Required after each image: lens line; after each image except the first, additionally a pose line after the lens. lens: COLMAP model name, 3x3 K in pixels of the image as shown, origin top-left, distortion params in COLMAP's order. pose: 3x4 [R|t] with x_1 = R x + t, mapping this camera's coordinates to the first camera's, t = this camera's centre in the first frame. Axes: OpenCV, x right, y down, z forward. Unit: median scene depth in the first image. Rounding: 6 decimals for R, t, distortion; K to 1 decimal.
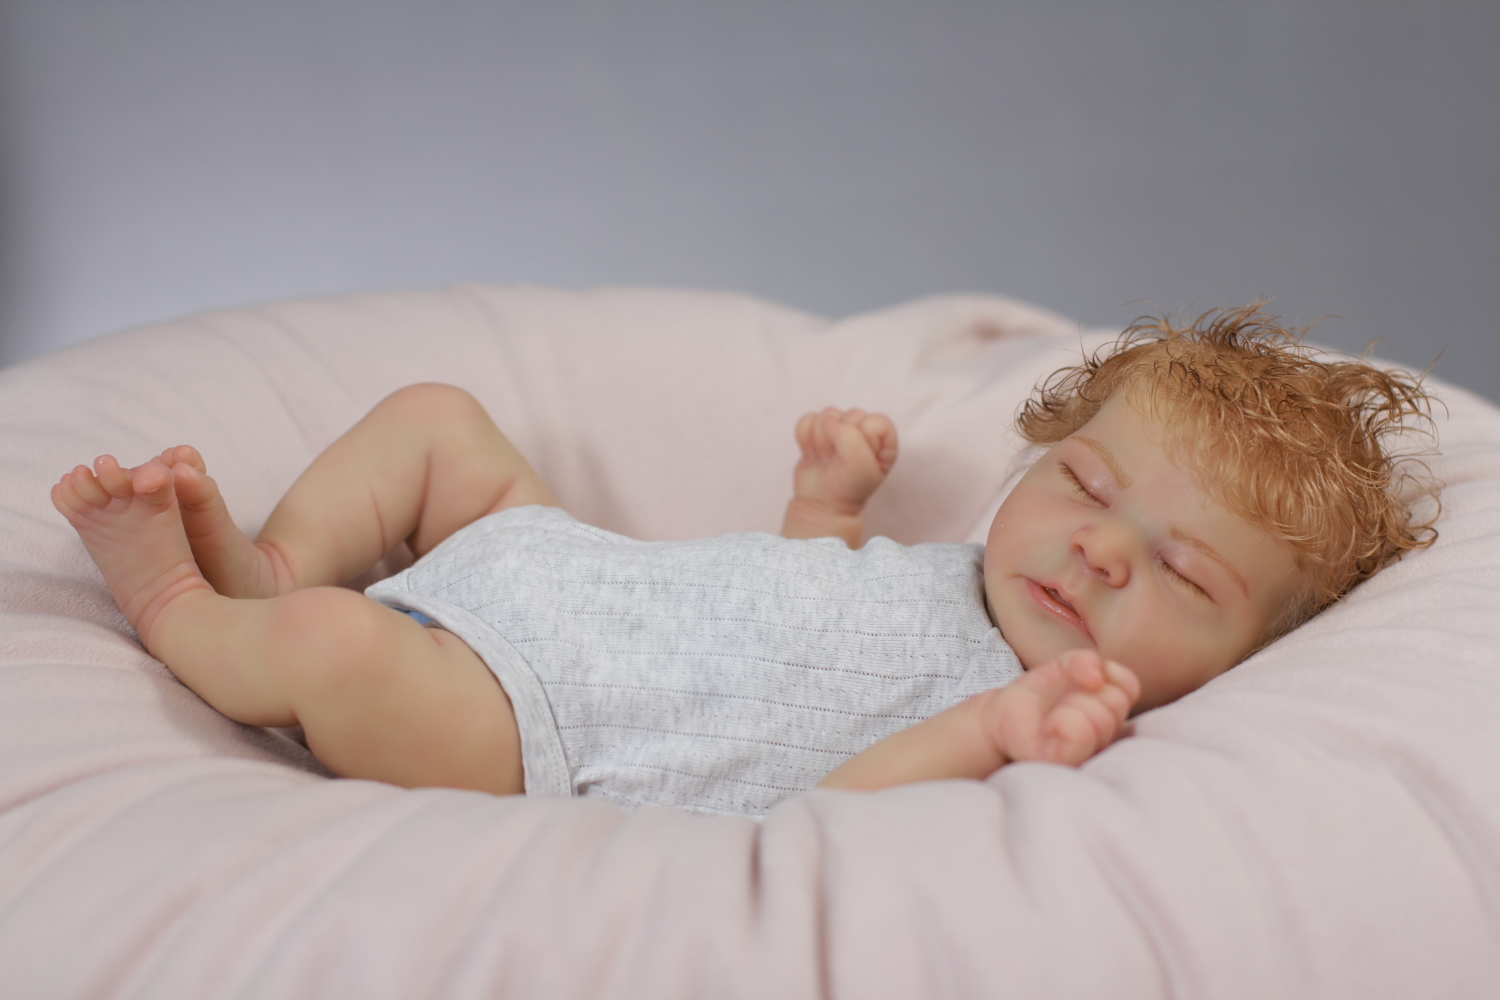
lens RADIAL K [[3427.1, 0, 669.0], [0, 3427.1, 390.2], [0, 0, 1]] dist [-0.169732, 0.000000]
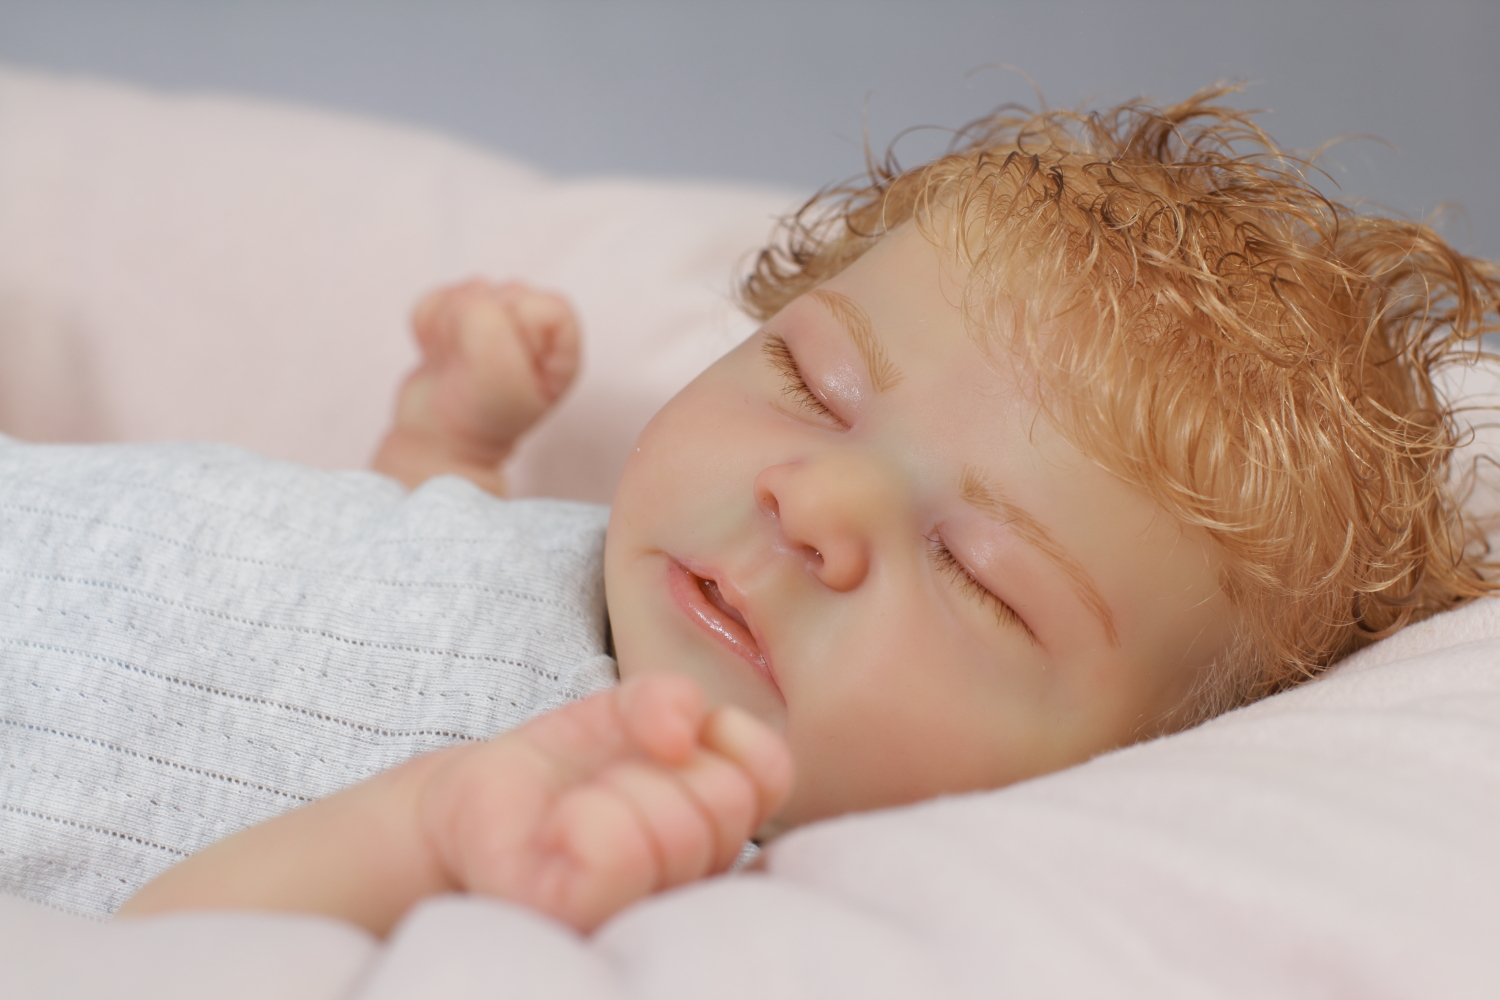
lens RADIAL K [[3427.1, 0, 771.1], [0, 3427.1, 519.2], [0, 0, 1]] dist [-0.169732, 0.000000]
pose [[0.993364, 0.109004, -0.036681, 0.136134], [-0.110000, 0.993583, -0.026323, 0.060555], [0.033576, 0.030183, 0.998980, 0.512289]]
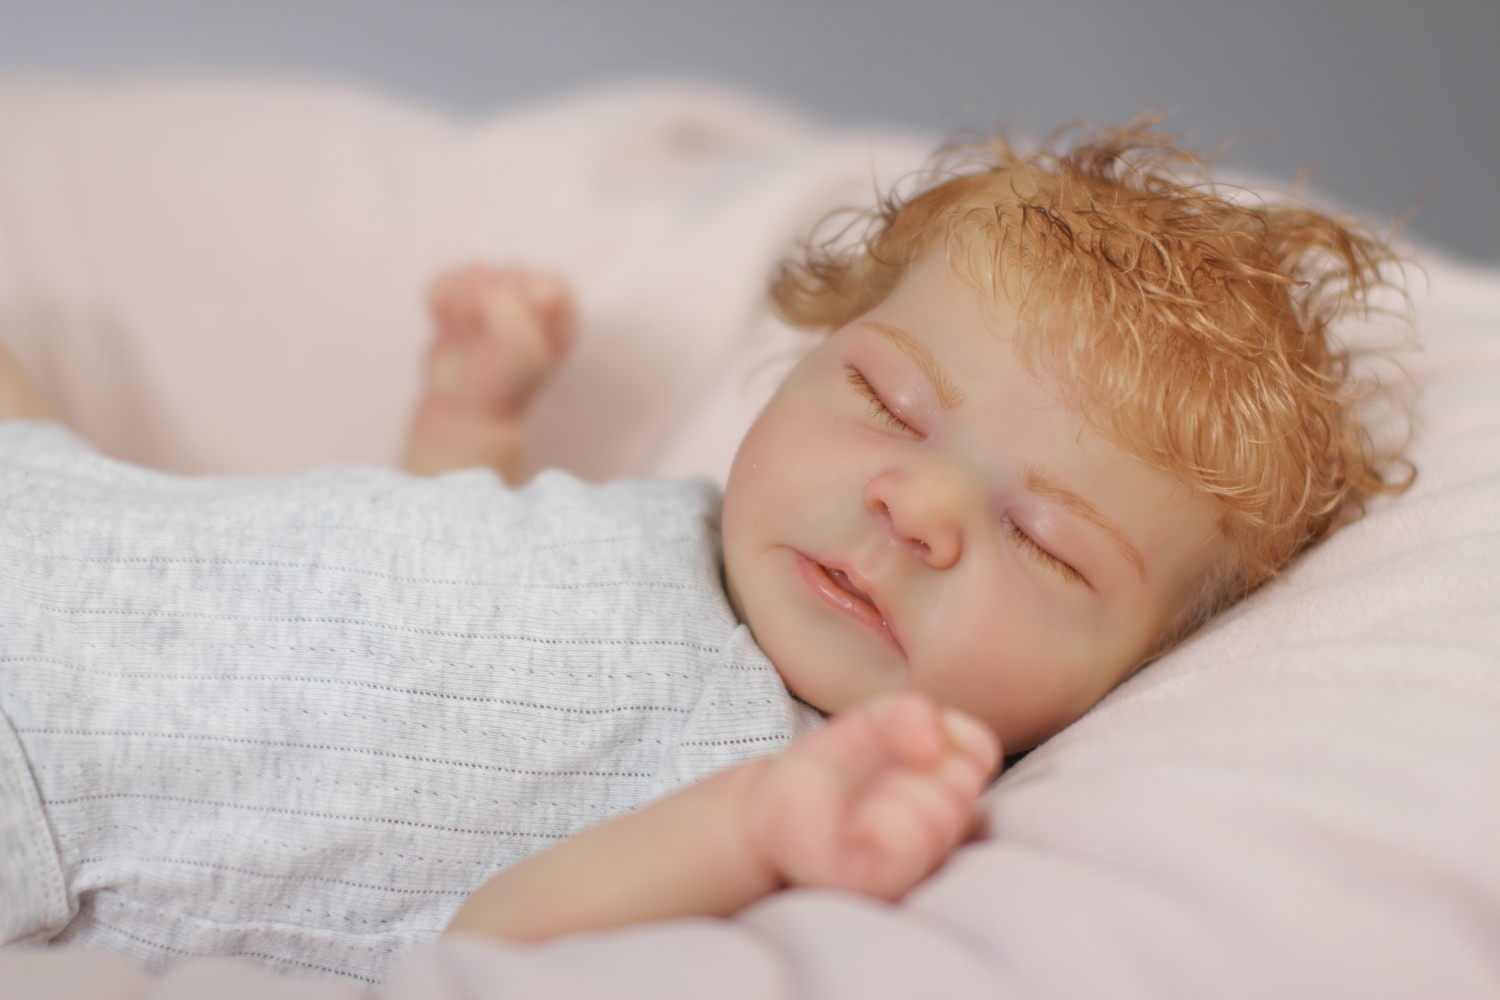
lens RADIAL K [[3427.1, 0, 745.2], [0, 3427.1, 528.6], [0, 0, 1]] dist [-0.169732, 0.000000]
pose [[0.991212, -0.014246, 0.131516, 0.013112], [-0.000205, 0.994018, 0.109215, -0.017792], [-0.132285, -0.108282, 0.985279, 0.381731]]
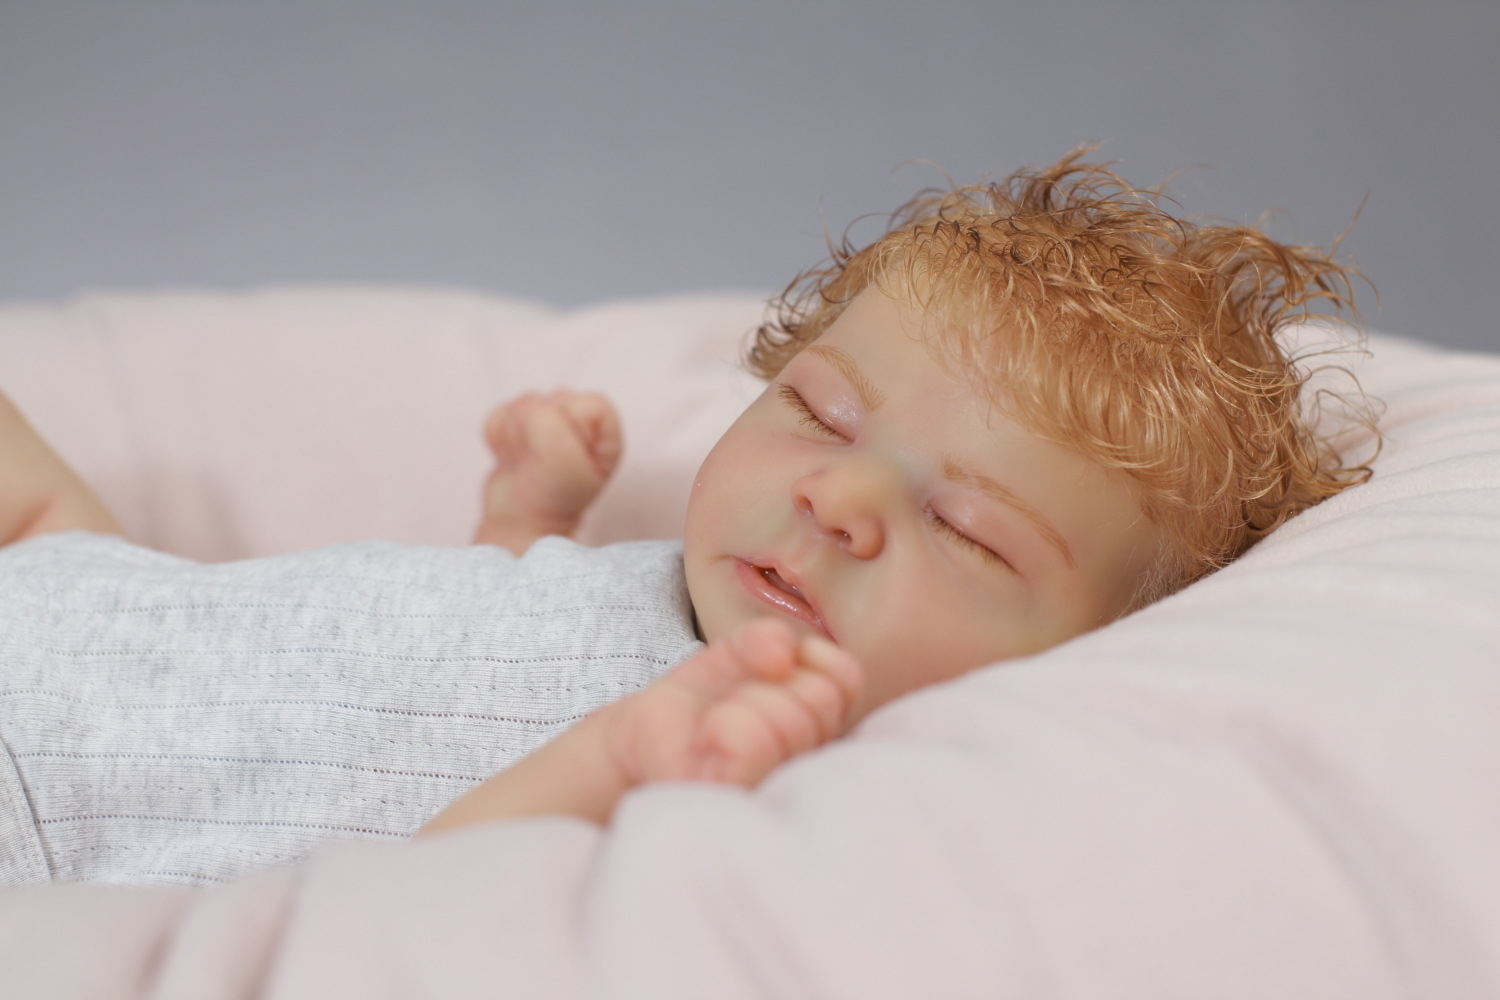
lens RADIAL K [[3427.1, 0, 755.4], [0, 3427.1, 498.8], [0, 0, 1]] dist [-0.169732, 0.000000]
pose [[0.998344, -0.052814, -0.022795, 0.123762], [0.051077, 0.996164, -0.071050, 0.090050], [0.026460, 0.069768, 0.997212, 0.344718]]
